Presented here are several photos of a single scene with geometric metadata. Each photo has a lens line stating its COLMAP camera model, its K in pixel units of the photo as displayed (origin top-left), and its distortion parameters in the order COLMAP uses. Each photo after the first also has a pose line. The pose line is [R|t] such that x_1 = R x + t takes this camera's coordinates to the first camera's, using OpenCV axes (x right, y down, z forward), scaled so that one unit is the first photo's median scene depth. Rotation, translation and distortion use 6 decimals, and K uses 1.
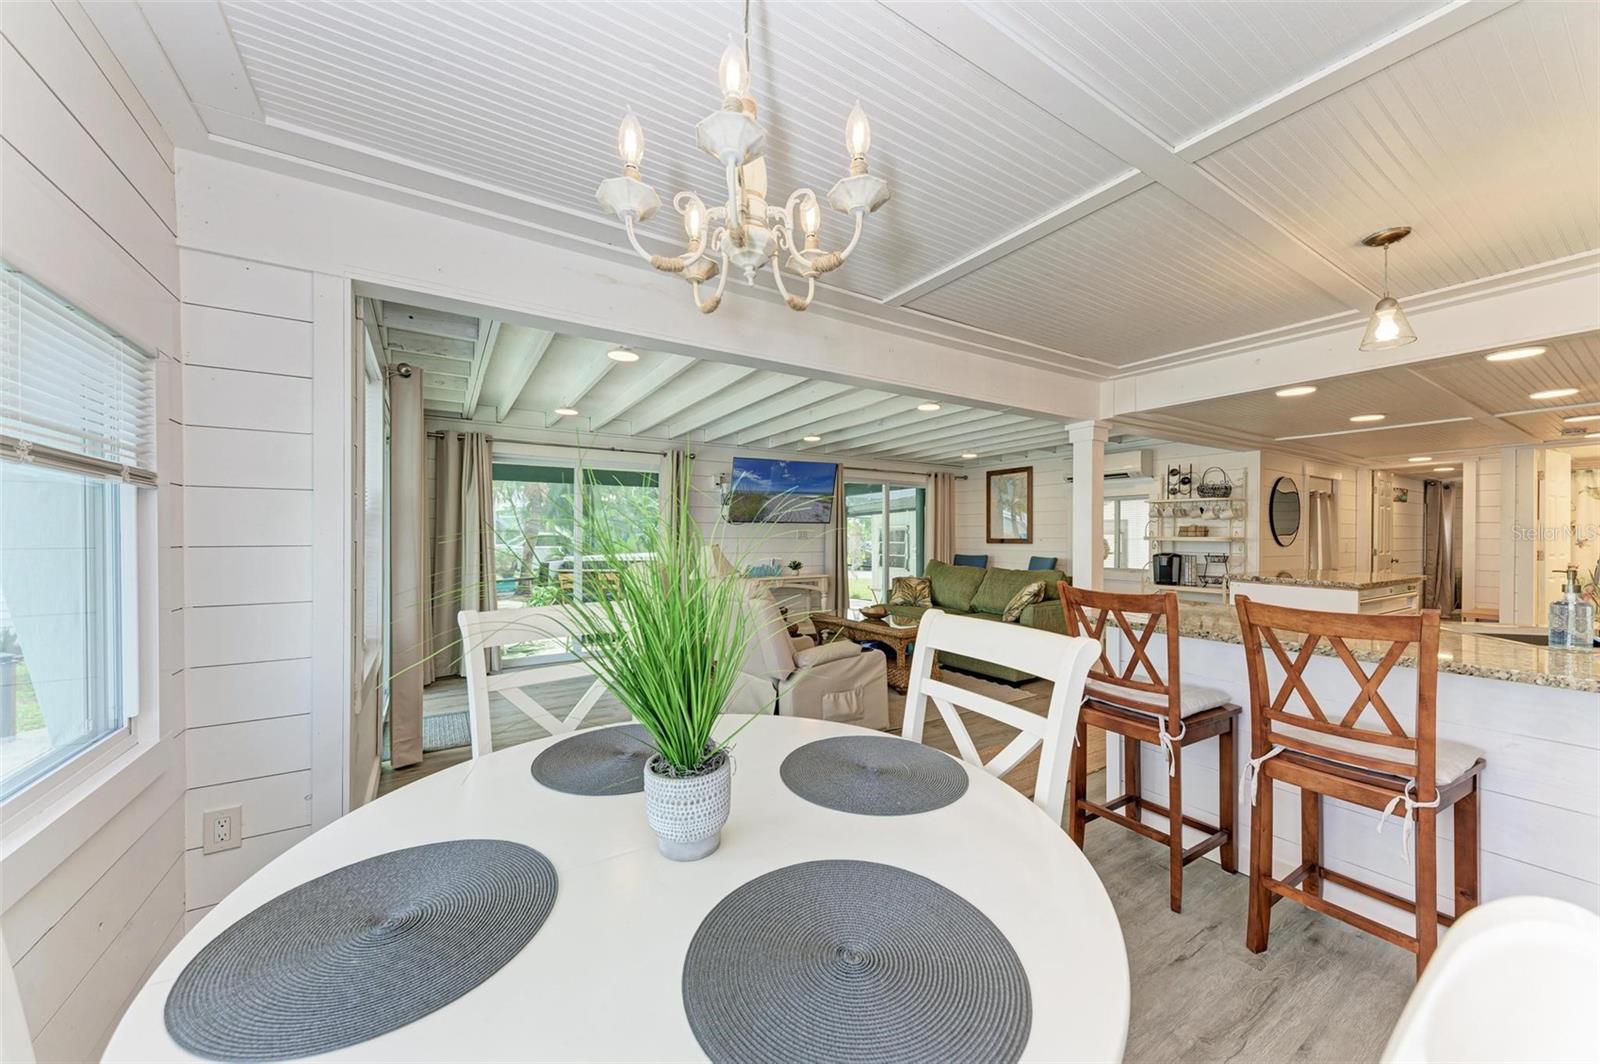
lens RADIAL K [[576.5, 0, 805.7], [0, 576.5, 540.1], [0, 0, 1]] dist [0.001151, -0.000500]
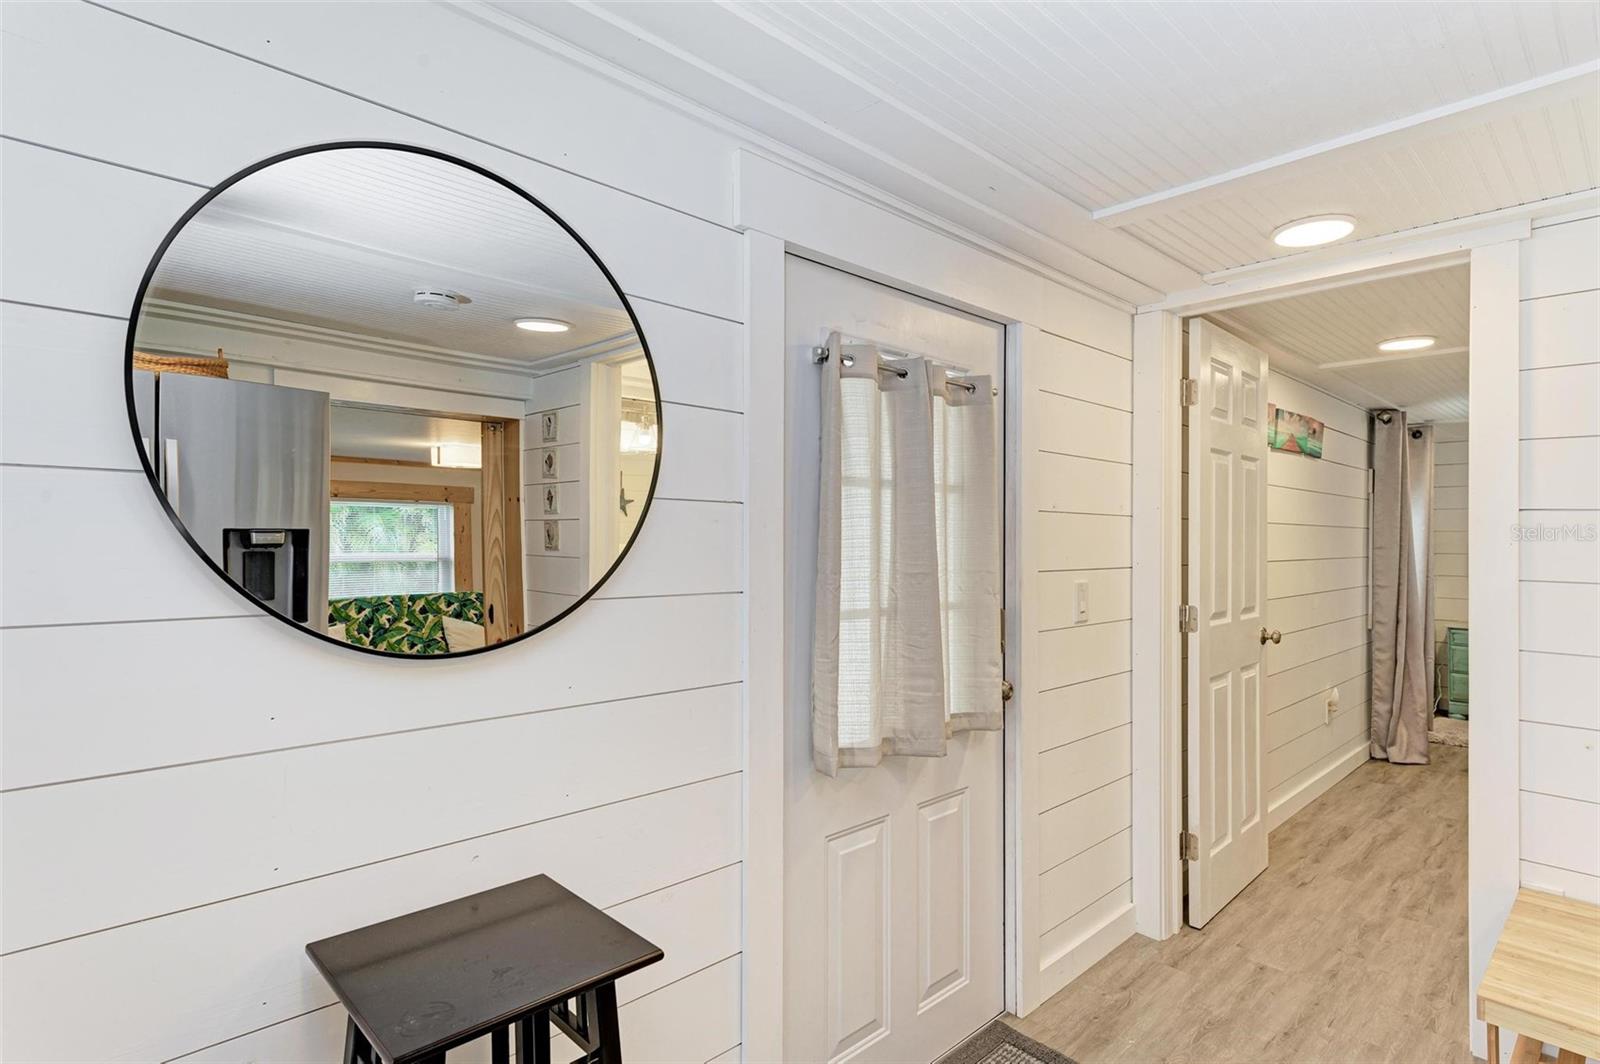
lens RADIAL K [[819.3, 0, 796.3], [0, 819.3, 538.3], [0, 0, 1]] dist [0.004569, 0.000487]
pose [[0.982270, 0.009050, 0.187255, 0.614573], [-0.008277, 0.999954, -0.004908, -0.010932], [-0.187291, 0.003271, 0.982299, 0.549747]]
